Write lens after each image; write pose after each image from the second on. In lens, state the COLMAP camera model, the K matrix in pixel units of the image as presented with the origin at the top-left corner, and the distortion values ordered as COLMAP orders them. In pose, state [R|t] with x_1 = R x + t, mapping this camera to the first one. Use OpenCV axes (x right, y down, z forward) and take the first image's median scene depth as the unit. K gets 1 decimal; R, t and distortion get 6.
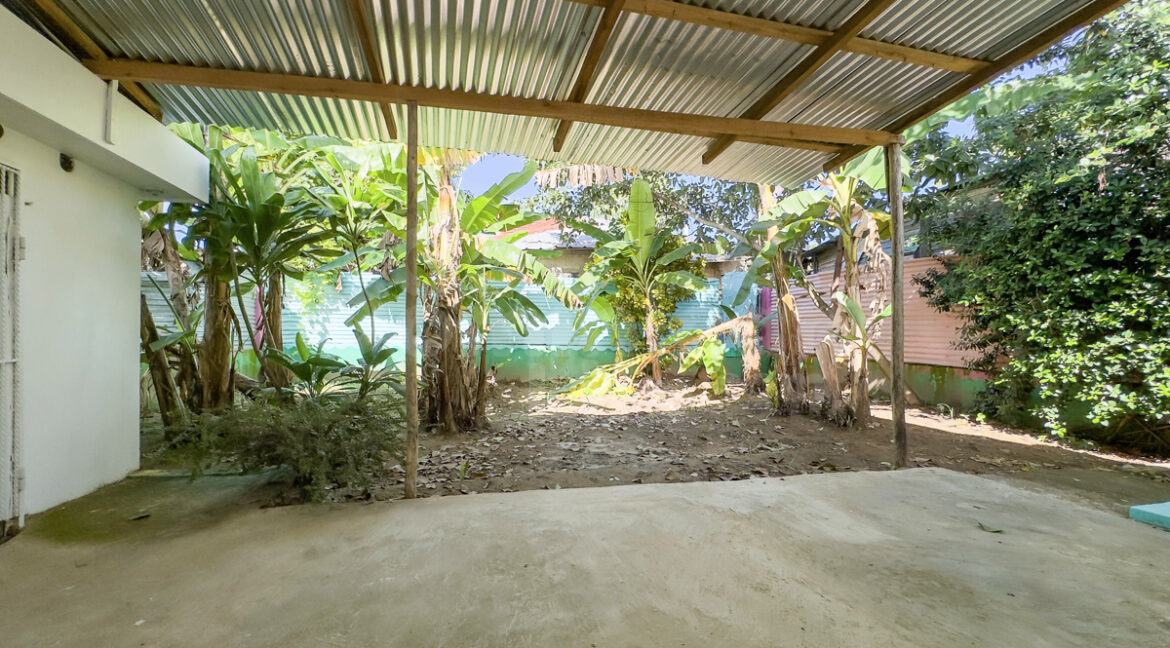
lens RADIAL K [[469.8, 0, 578.5], [0, 469.8, 332.9], [0, 0, 1]] dist [-0.001284, 0.001921]
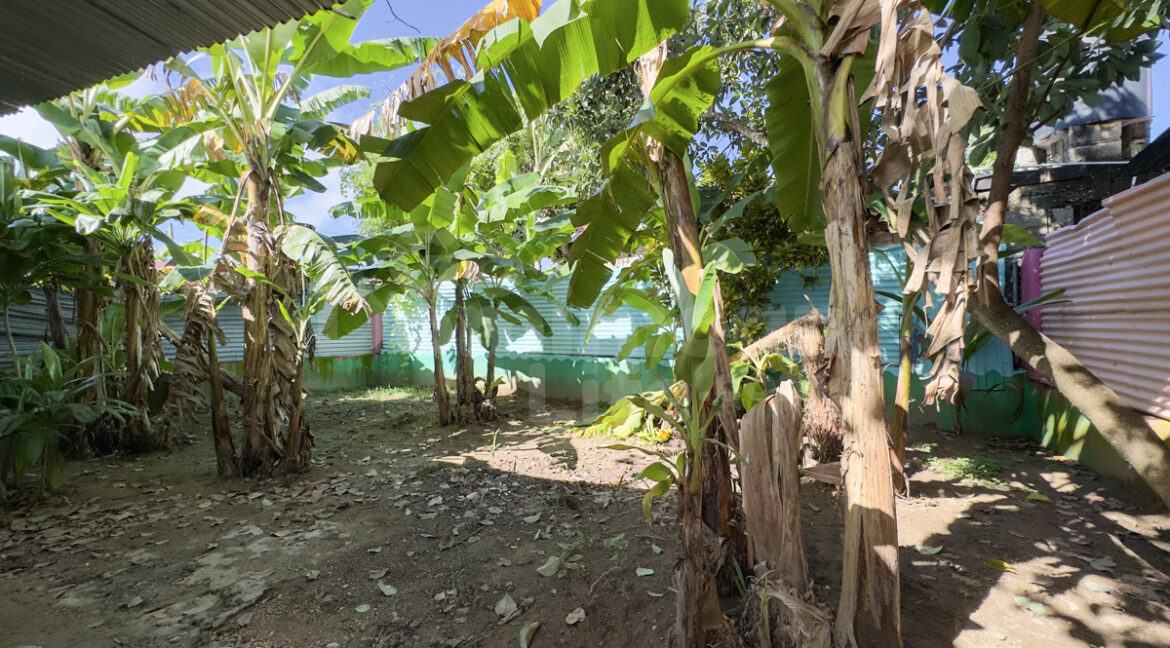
lens RADIAL K [[469.8, 0, 584.7], [0, 469.8, 326.8], [0, 0, 1]] dist [-0.001284, 0.001921]
pose [[0.786557, -0.006549, -0.617483, 0.671382], [0.003784, 0.999976, -0.005786, -0.034817], [0.617506, 0.002215, 0.786563, 0.703013]]
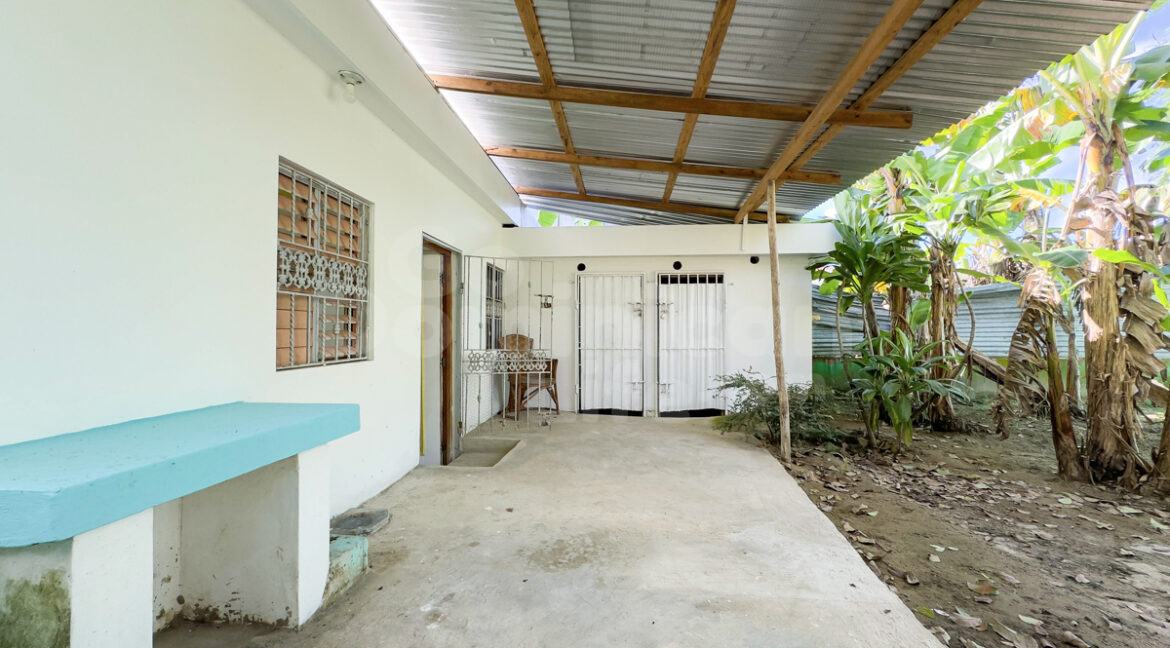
lens RADIAL K [[469.8, 0, 585.3], [0, 469.8, 327.6], [0, 0, 1]] dist [-0.001284, 0.001921]
pose [[-0.329803, -0.008266, -0.944014, 0.640620], [-0.003334, 0.999966, -0.007591, -0.013071], [0.944044, 0.000644, -0.329819, 0.497272]]
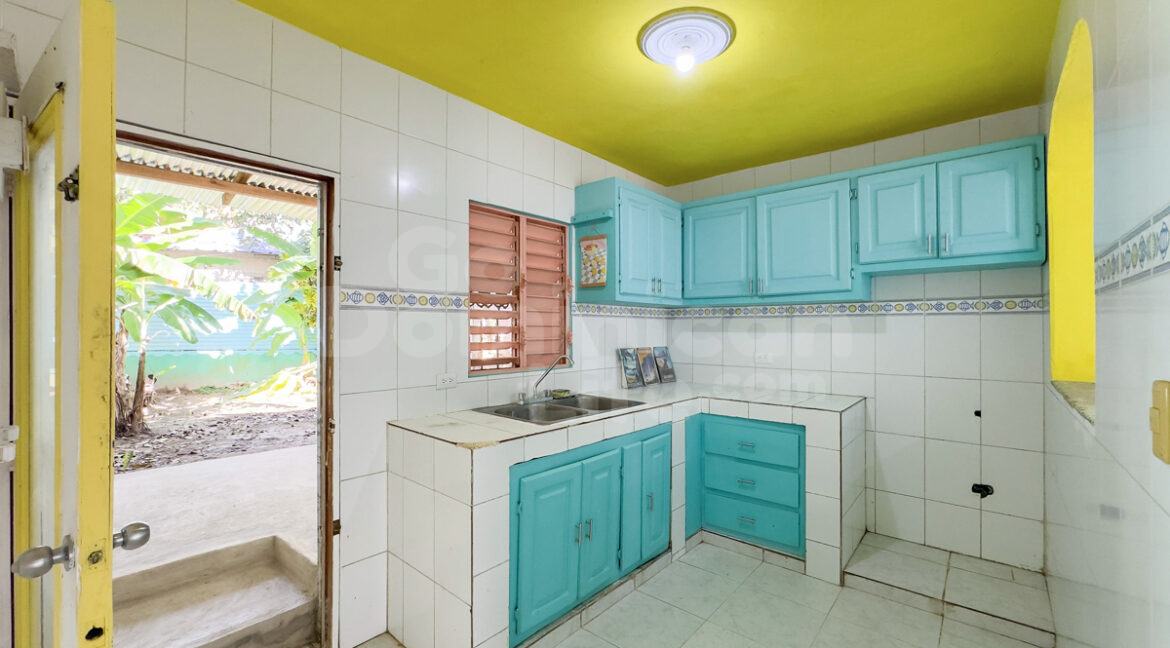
lens RADIAL K [[469.8, 0, 584.2], [0, 469.8, 324.3], [0, 0, 1]] dist [-0.001284, 0.001921]
pose [[0.837258, 0.001664, 0.546805, 0.051156], [0.005018, 0.999930, -0.010725, -0.025507], [-0.546784, 0.011724, 0.837191, -0.425506]]
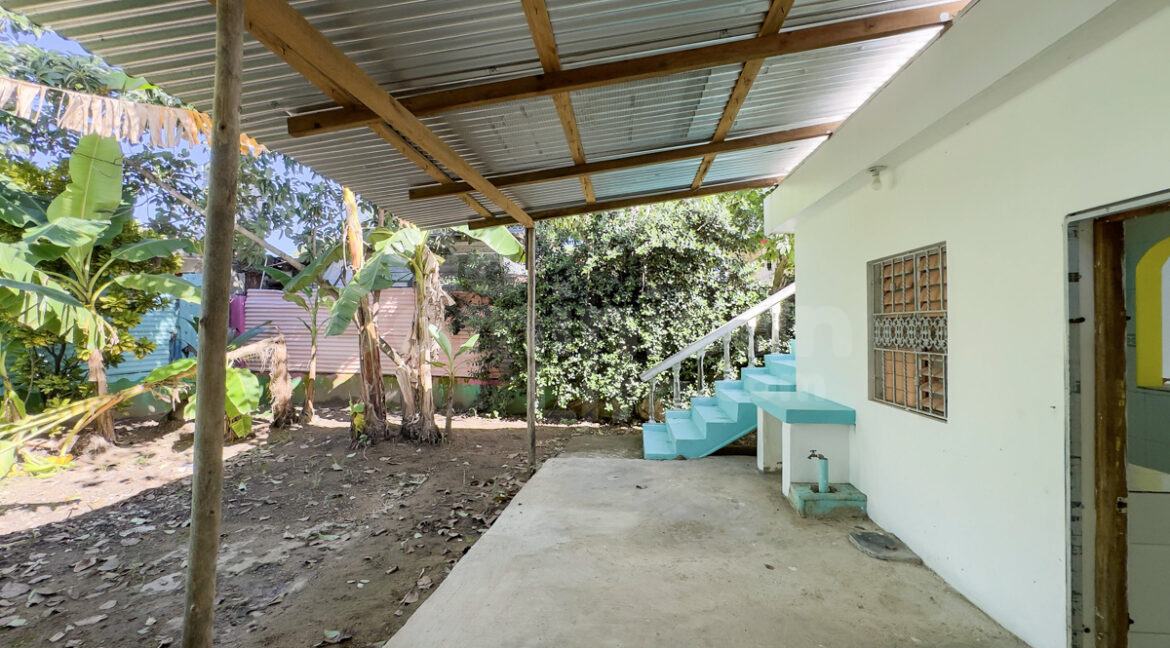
lens RADIAL K [[469.8, 0, 577.3], [0, 469.8, 322.9], [0, 0, 1]] dist [-0.001284, 0.001921]
pose [[0.351005, 0.005357, 0.936358, -0.363098], [0.005375, 0.999956, -0.007736, -0.077213], [-0.936358, 0.007748, 0.350960, 0.265232]]
